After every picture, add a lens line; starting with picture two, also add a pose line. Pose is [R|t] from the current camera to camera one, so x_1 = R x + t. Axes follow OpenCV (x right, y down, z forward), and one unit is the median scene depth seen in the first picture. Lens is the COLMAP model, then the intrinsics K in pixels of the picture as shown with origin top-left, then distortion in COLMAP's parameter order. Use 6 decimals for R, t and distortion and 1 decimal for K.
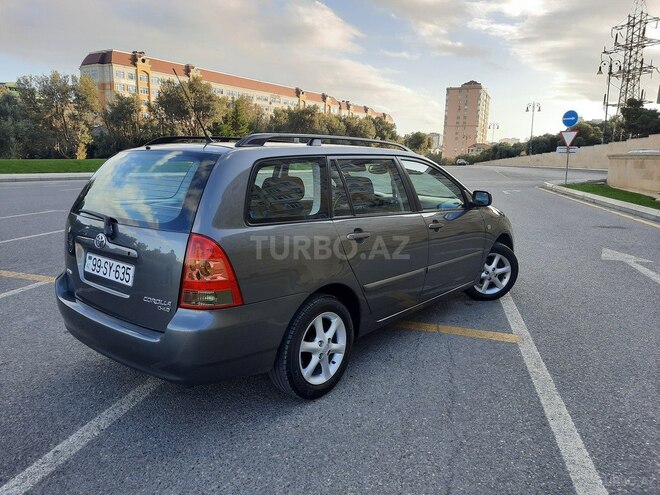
lens RADIAL K [[485.3, 0, 331.1], [0, 485.3, 248.3], [0, 0, 1]] dist [0.018882, -0.005118]
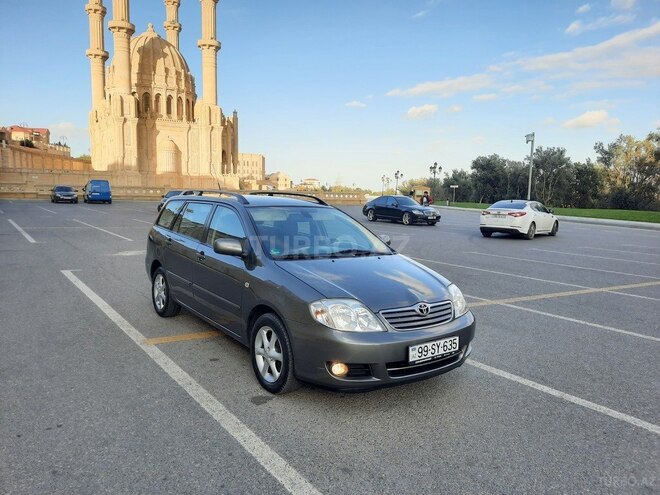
lens RADIAL K [[482.3, 0, 330.7], [0, 482.3, 247.2], [0, 0, 1]] dist [0.049806, -0.054005]
pose [[-0.652021, 0.050428, -0.756522, 0.081960], [-0.177379, 0.959951, 0.216864, -0.032893], [0.737161, 0.275591, -0.616964, 0.166132]]
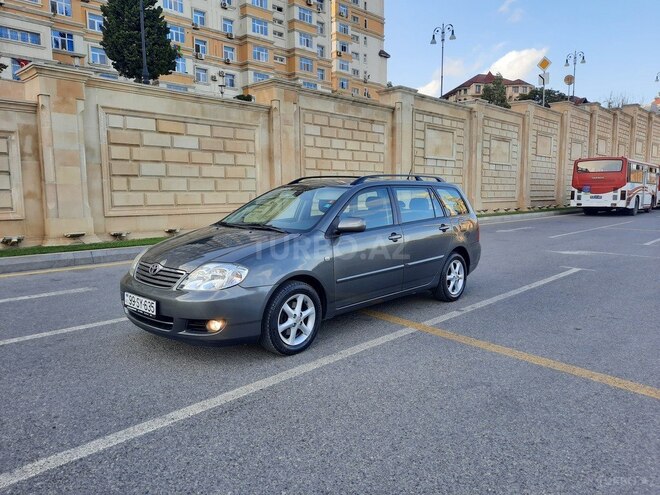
lens RADIAL K [[482.3, 0, 330.7], [0, 482.3, 247.2], [0, 0, 1]] dist [0.049806, -0.054005]
pose [[-0.862332, -0.072618, 0.501110, -0.049206], [0.080988, 0.957140, 0.278071, -0.034107], [-0.499825, 0.280373, -0.819491, 0.184665]]
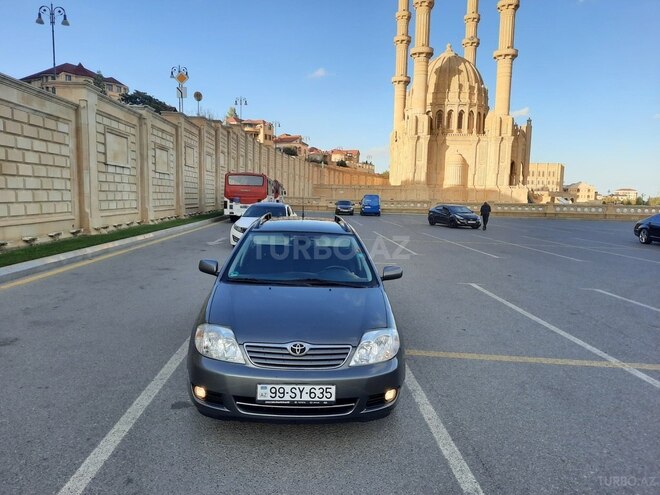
lens RADIAL K [[482.8, 0, 328.2], [0, 482.8, 247.5], [0, 0, 1]] dist [0.044100, -0.042722]
pose [[-0.962691, -0.016015, -0.270129, 0.032167], [-0.093163, 0.956837, 0.275289, -0.043901], [0.254060, 0.290185, -0.922630, 0.194868]]
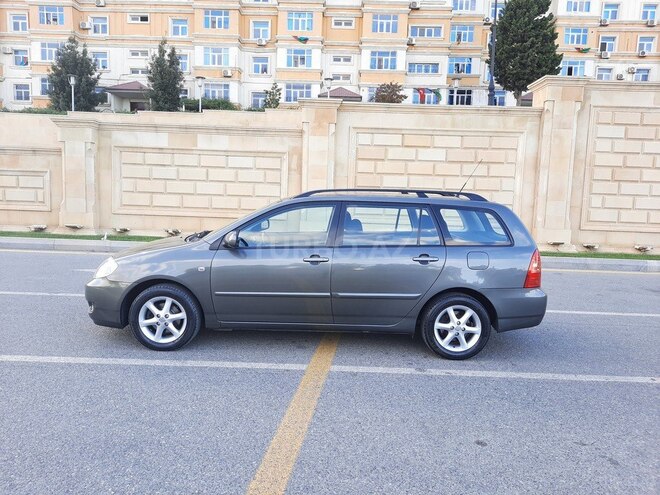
lens RADIAL K [[482.3, 0, 330.7], [0, 482.3, 247.2], [0, 0, 1]] dist [0.049806, -0.054005]
pose [[-0.220714, -0.126629, 0.967083, -0.096335], [0.142541, 0.976702, 0.160420, -0.022843], [-0.964866, 0.173257, -0.197522, 0.108234]]
